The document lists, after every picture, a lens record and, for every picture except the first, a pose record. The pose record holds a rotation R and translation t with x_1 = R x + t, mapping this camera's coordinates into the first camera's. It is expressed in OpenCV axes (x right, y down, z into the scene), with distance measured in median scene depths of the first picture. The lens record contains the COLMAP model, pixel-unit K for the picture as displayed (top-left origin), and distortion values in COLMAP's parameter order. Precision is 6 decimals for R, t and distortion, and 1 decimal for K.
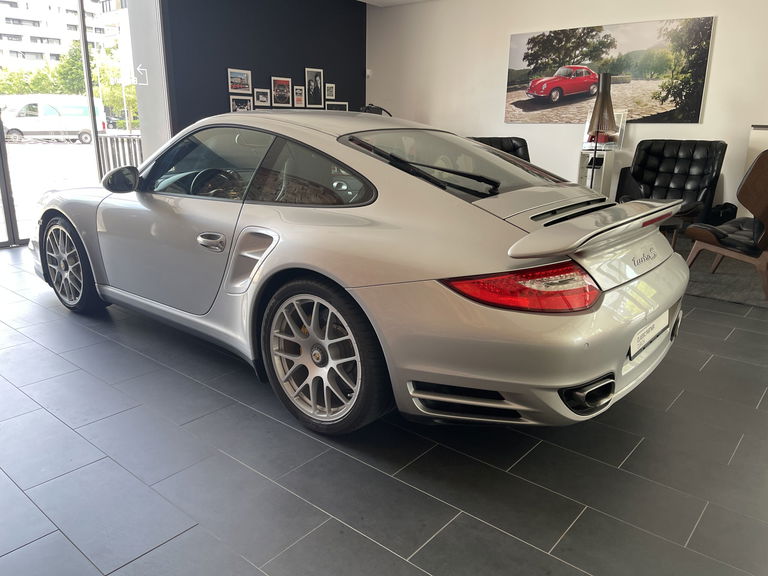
lens RADIAL K [[563.2, 0, 378.2], [0, 563.2, 286.7], [0, 0, 1]] dist [0.074083, -0.100655]
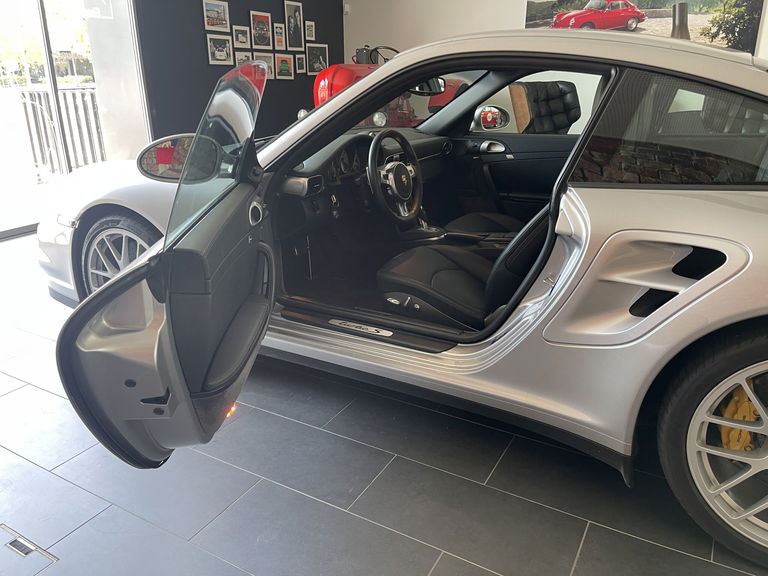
lens RADIAL K [[563.2, 0, 378.0], [0, 563.2, 291.4], [0, 0, 1]] dist [0.074083, -0.100655]
pose [[0.983453, -0.079300, 0.162883, -0.182798], [0.065558, 0.993954, 0.088078, -0.035666], [-0.168883, -0.075943, 0.982706, 0.154701]]
